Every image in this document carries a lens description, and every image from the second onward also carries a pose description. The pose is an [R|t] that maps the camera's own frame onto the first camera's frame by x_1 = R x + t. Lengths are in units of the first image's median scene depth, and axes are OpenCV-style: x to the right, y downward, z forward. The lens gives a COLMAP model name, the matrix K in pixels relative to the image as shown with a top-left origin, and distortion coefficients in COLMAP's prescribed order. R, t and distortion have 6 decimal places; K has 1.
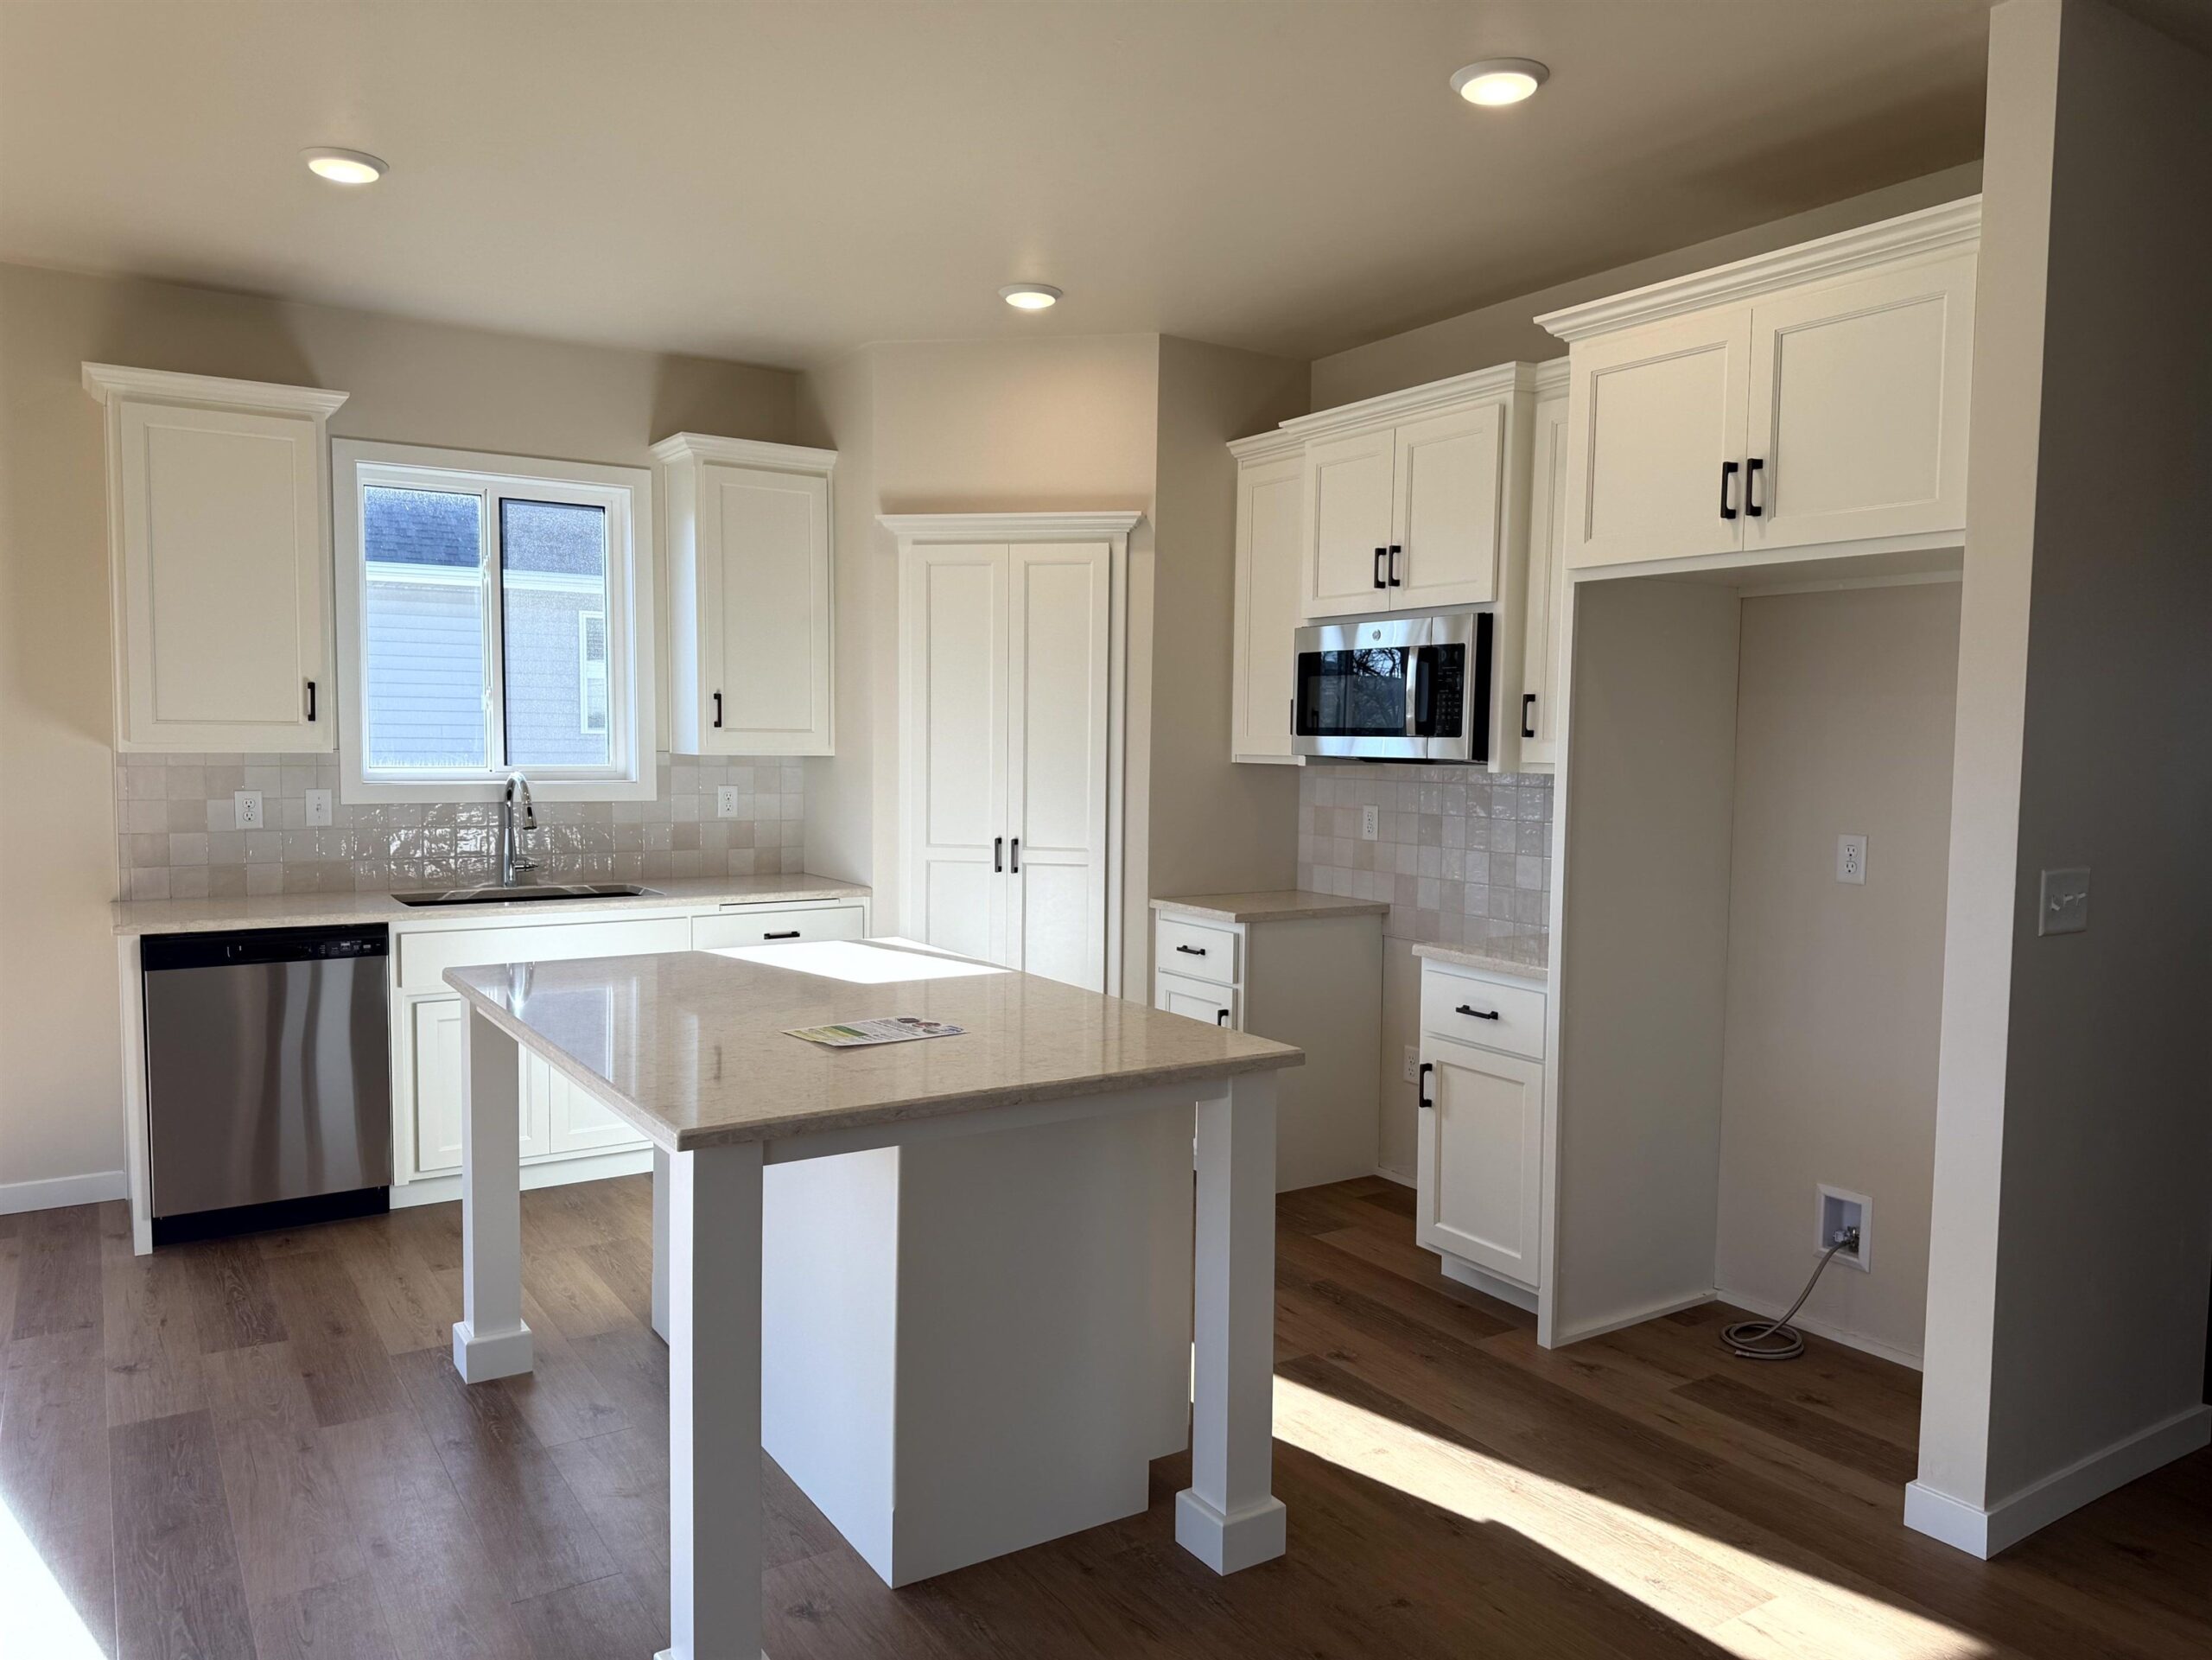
lens RADIAL K [[1546.7, 0, 1115.5], [0, 1546.7, 835.1], [0, 0, 1]] dist [0.032984, -0.033393]
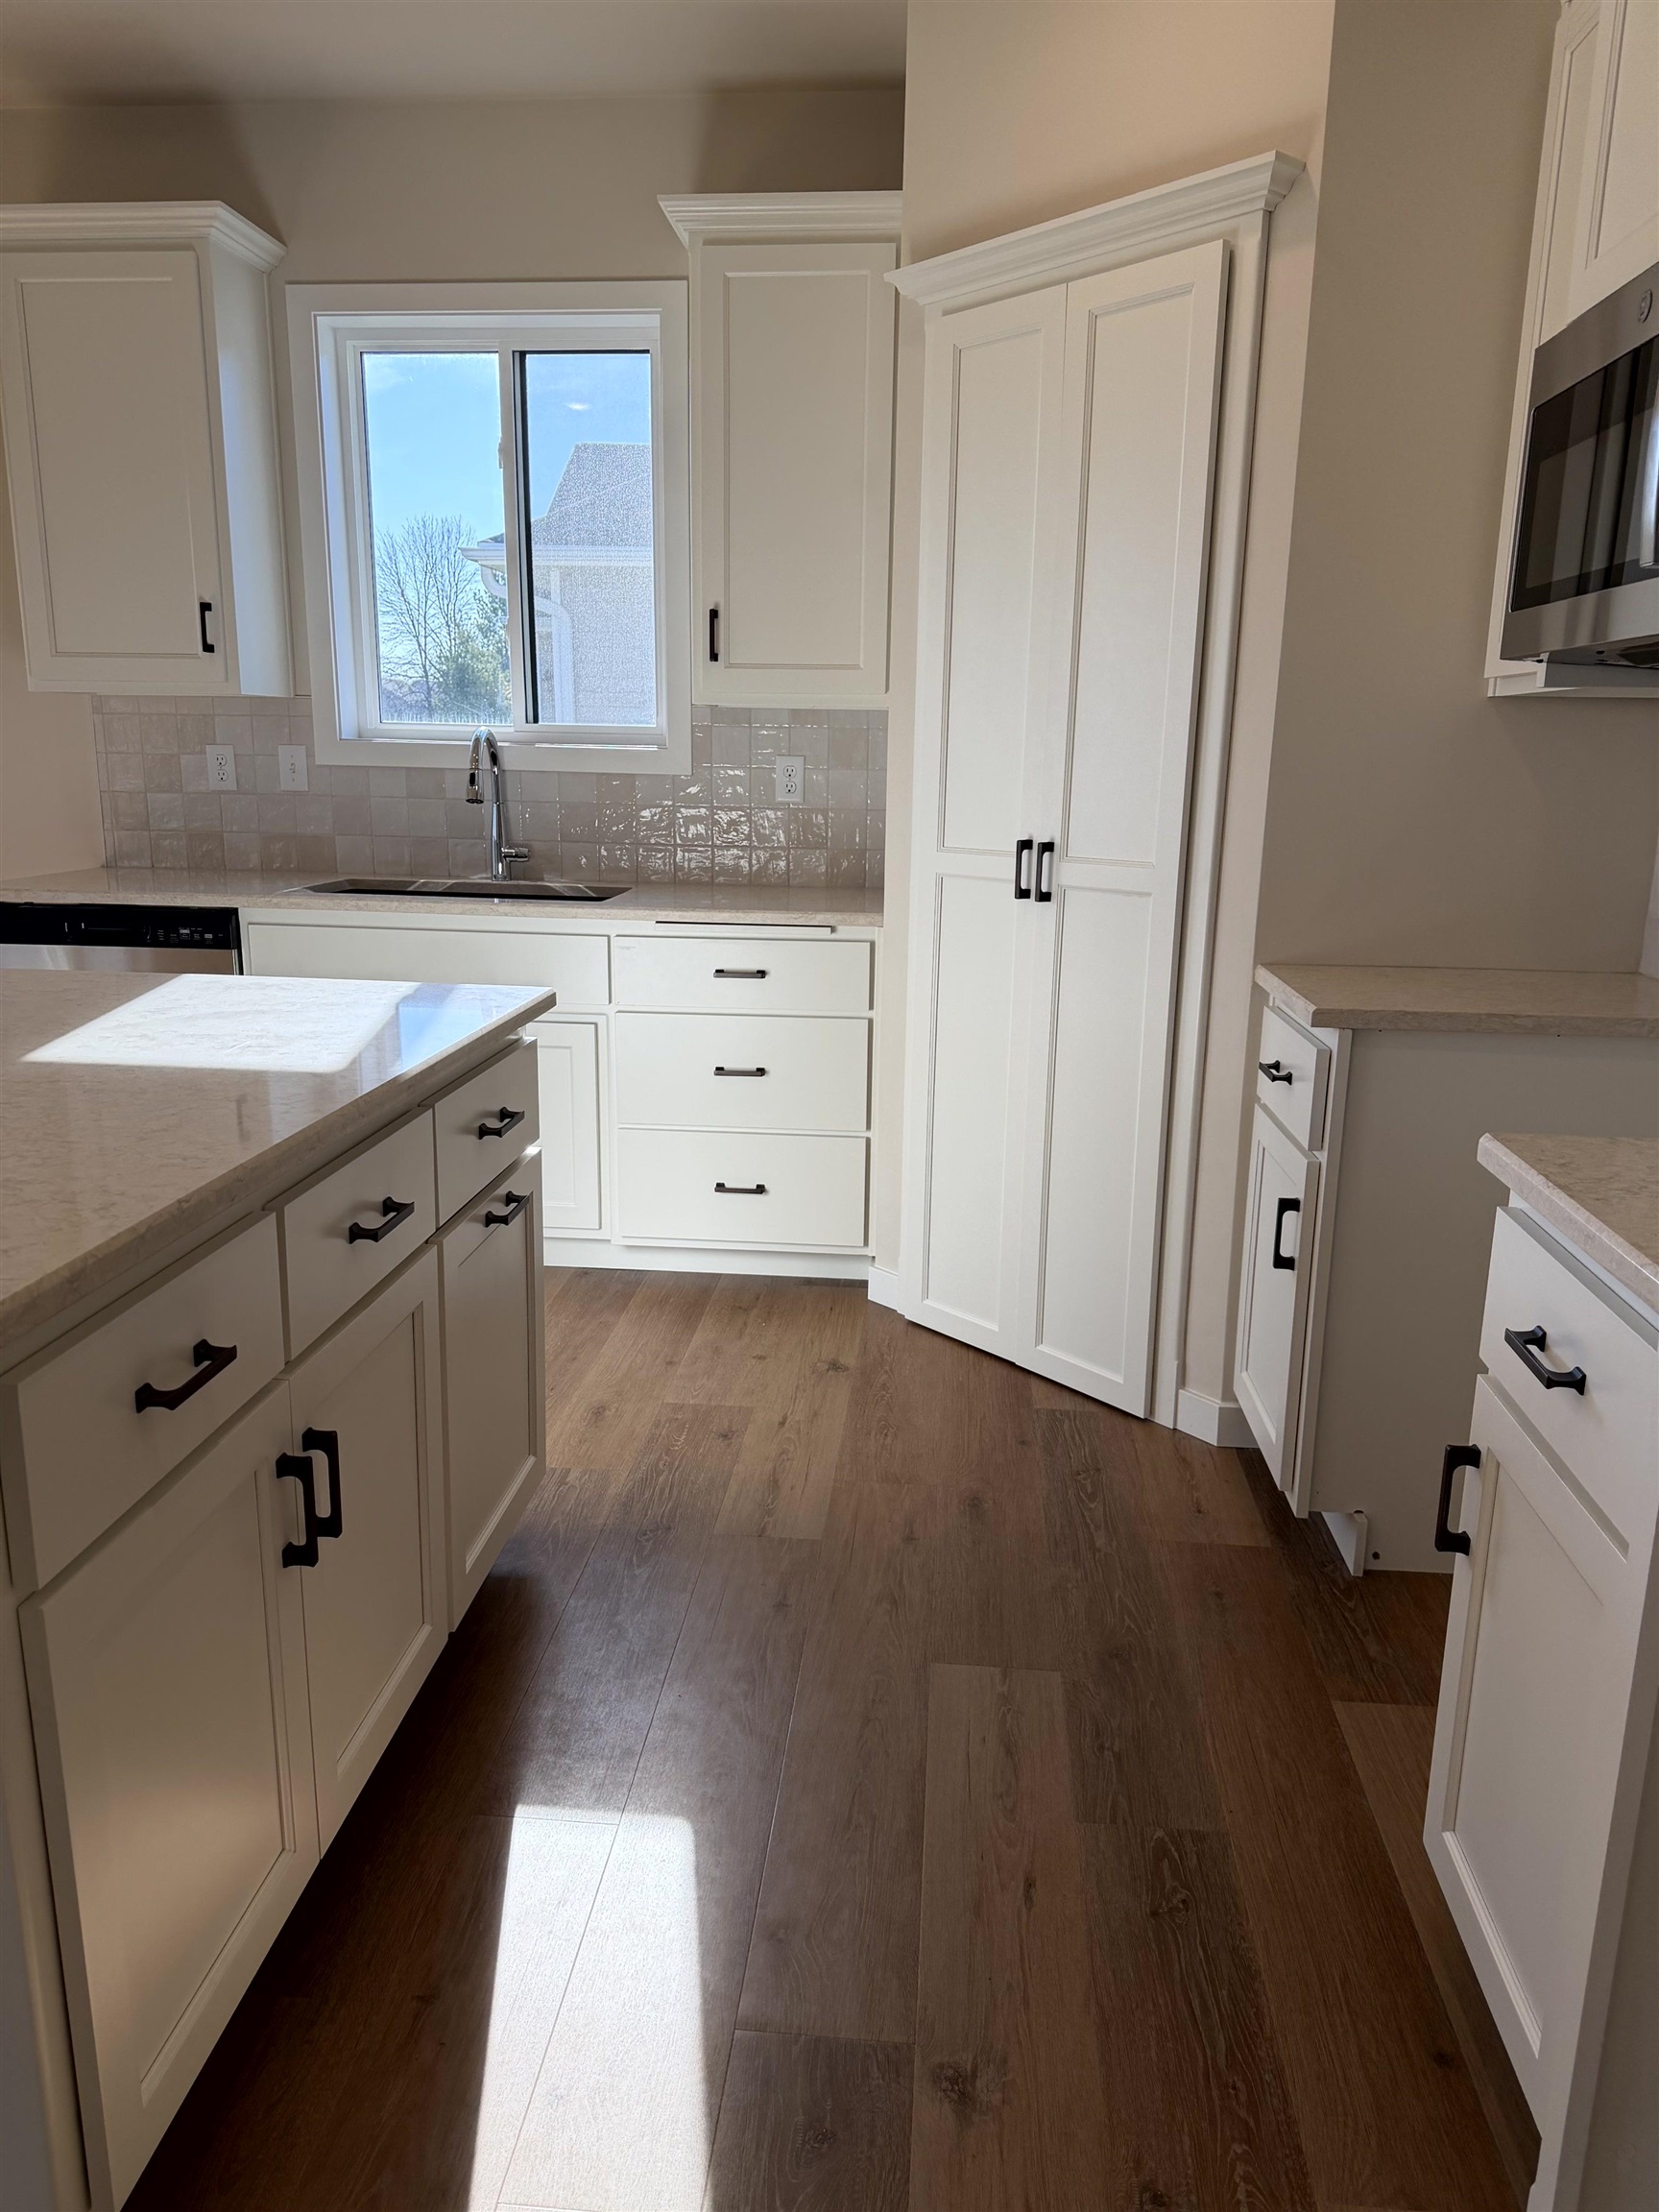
lens RADIAL K [[1546.6, 0, 825.4], [0, 1546.6, 1137.1], [0, 0, 1]] dist [0.032984, -0.033393]
pose [[0.782291, 0.153219, -0.603775, 0.245492], [-0.049788, 0.981556, 0.184579, 0.008446], [0.620920, -0.114334, 0.775491, 0.508251]]
